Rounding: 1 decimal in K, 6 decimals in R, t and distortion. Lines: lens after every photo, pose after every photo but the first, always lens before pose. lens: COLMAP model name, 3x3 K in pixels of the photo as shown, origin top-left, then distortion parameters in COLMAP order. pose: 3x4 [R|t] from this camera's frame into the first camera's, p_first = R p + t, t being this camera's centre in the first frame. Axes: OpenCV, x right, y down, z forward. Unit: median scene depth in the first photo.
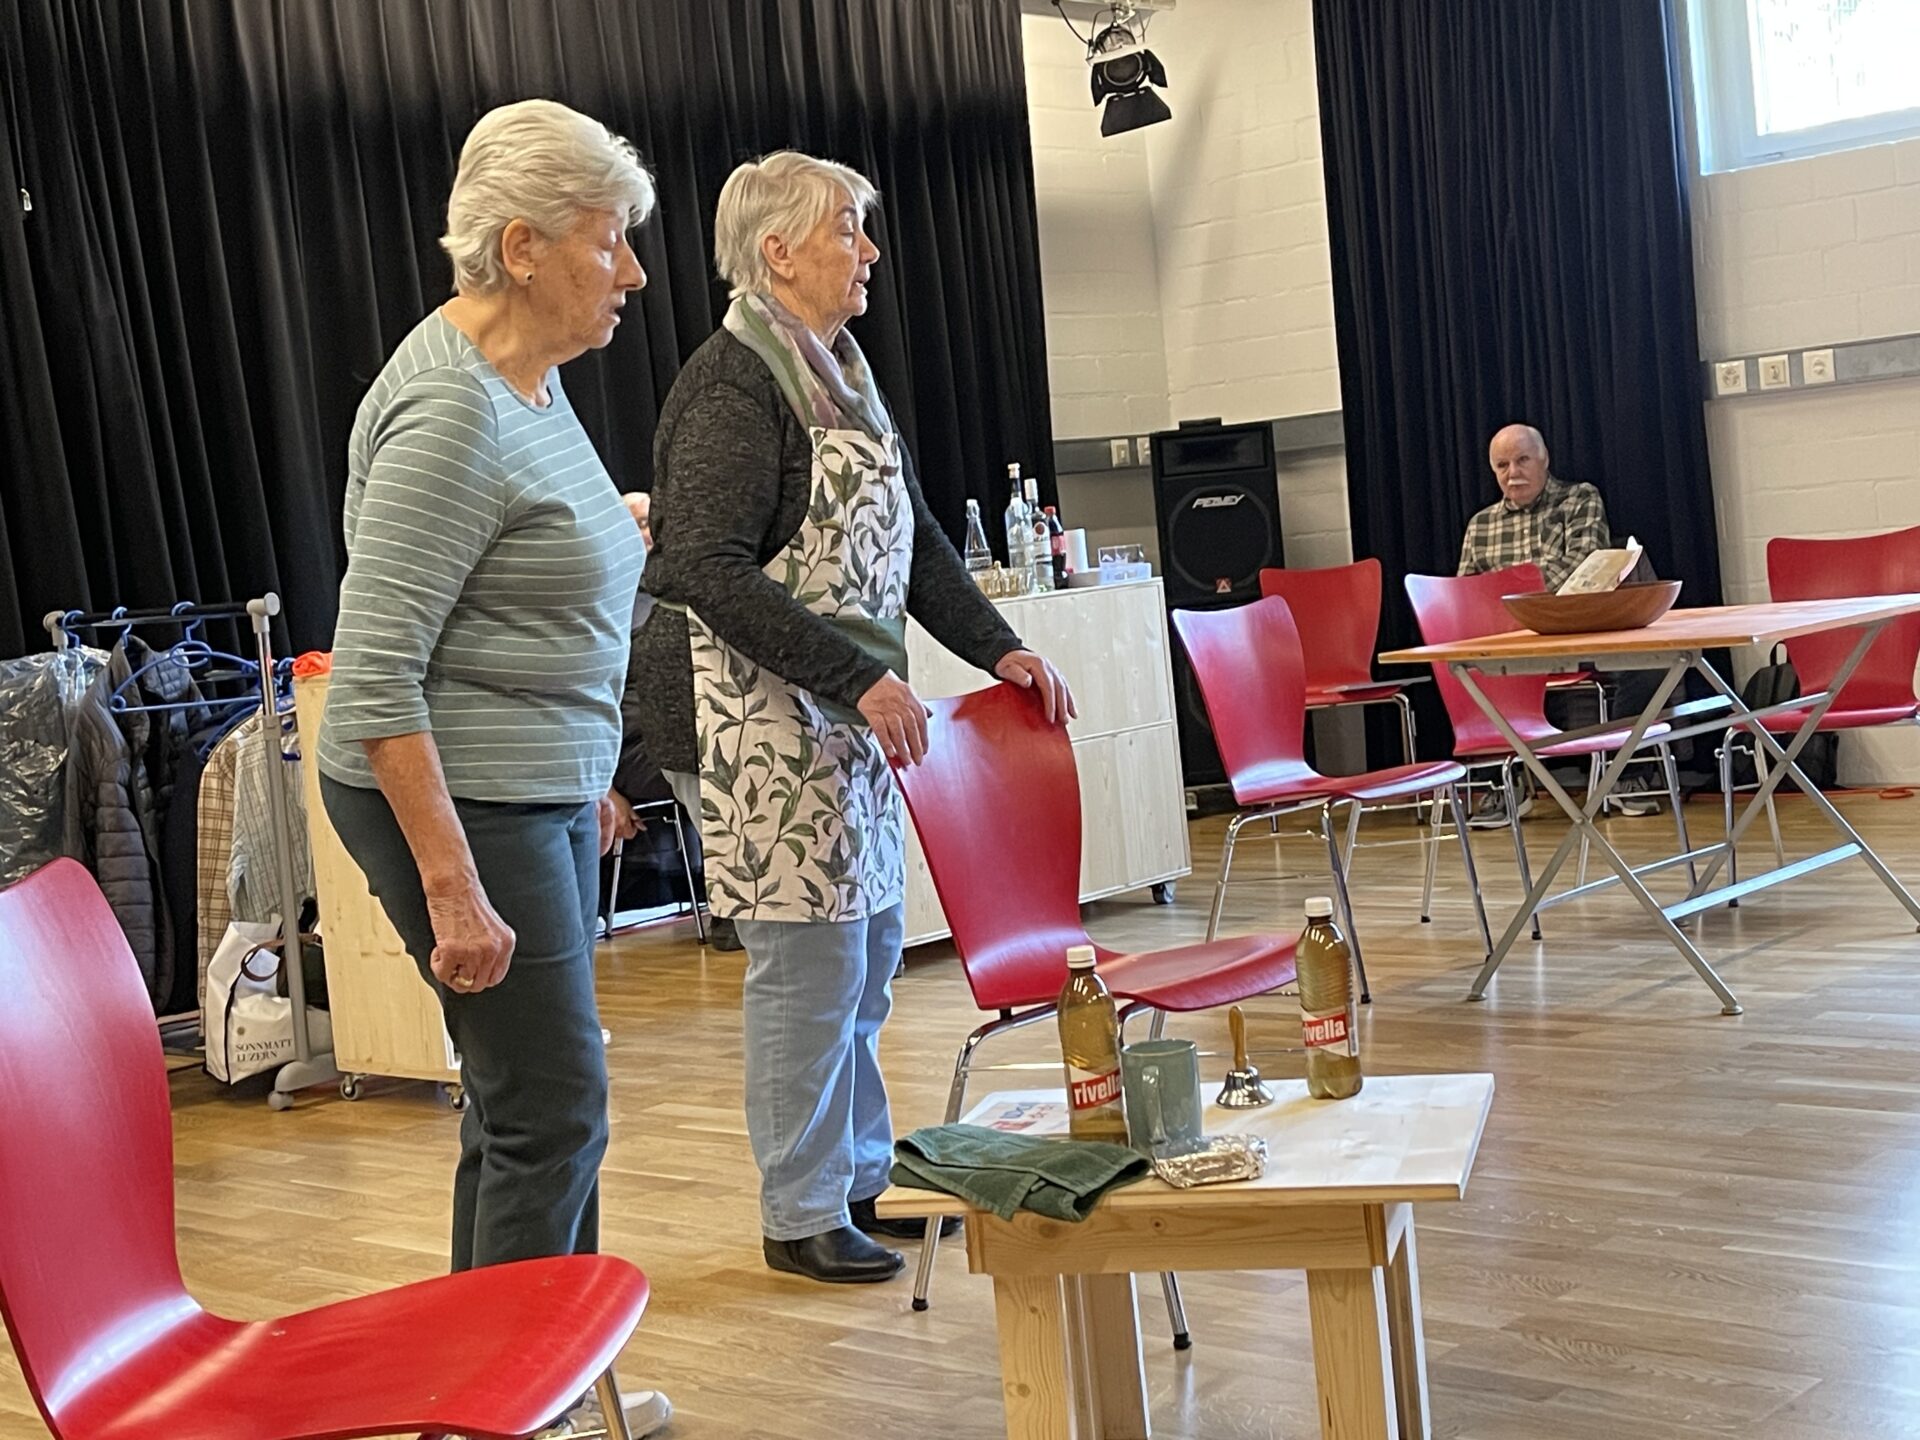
lens RADIAL K [[2636.3, 0, 960.0], [0, 2636.3, 720.0], [0, 0, 1]] dist [0.117387, -0.361338]
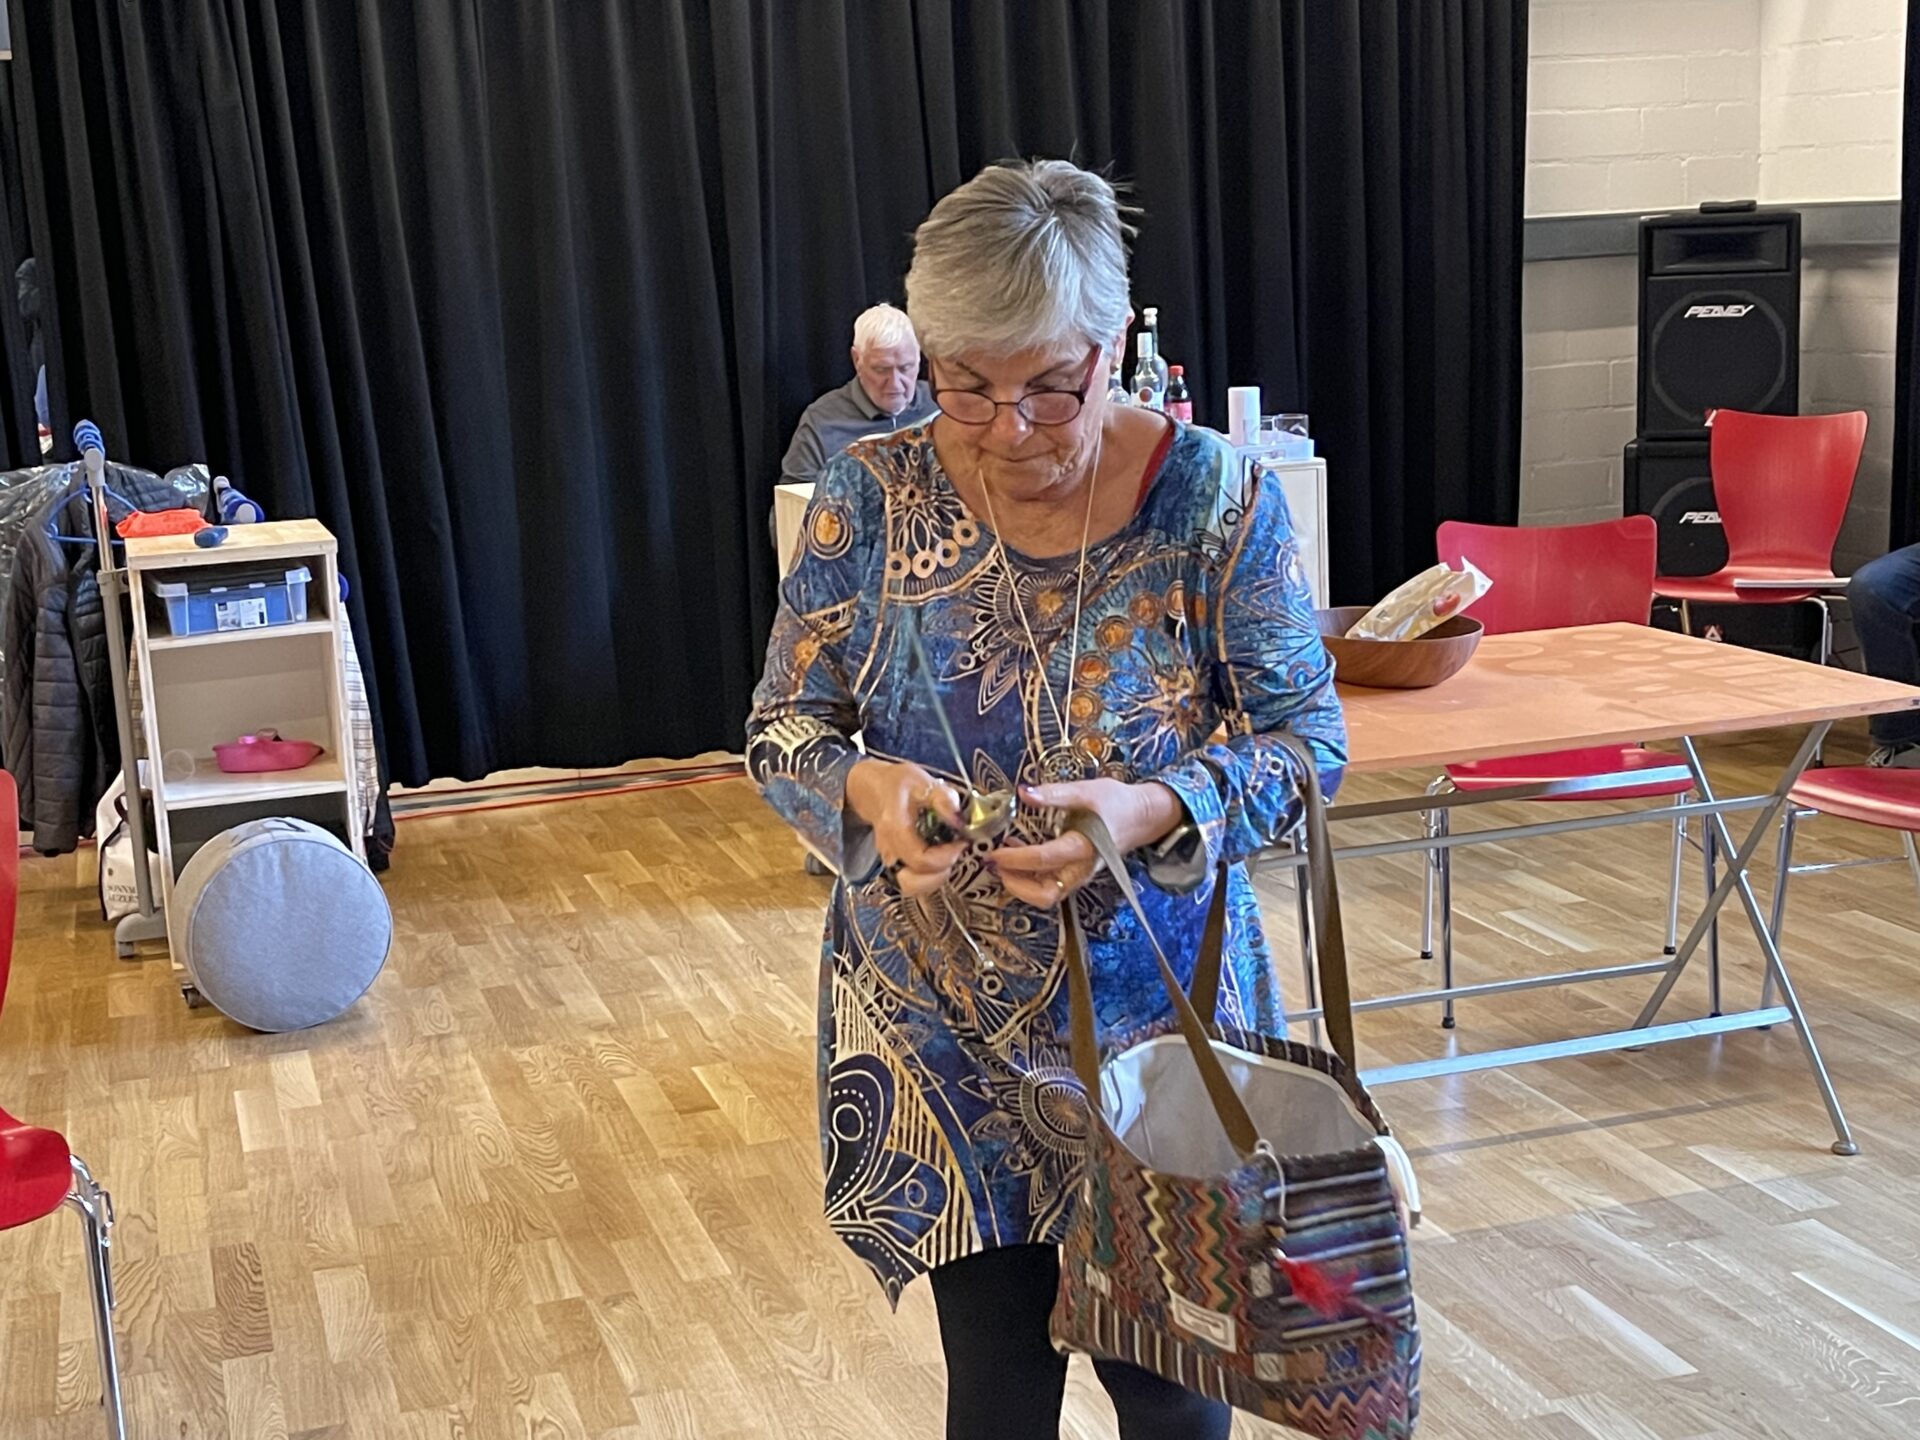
lens RADIAL K [[2636.3, 0, 960.0], [0, 2636.3, 720.0], [0, 0, 1]] dist [0.117387, -0.361338]
pose [[0.863635, 0.151125, -0.480933, 0.395599], [-0.070164, 0.980757, 0.182190, -0.119449], [0.499211, -0.123601, 0.857619, 0.237719]]
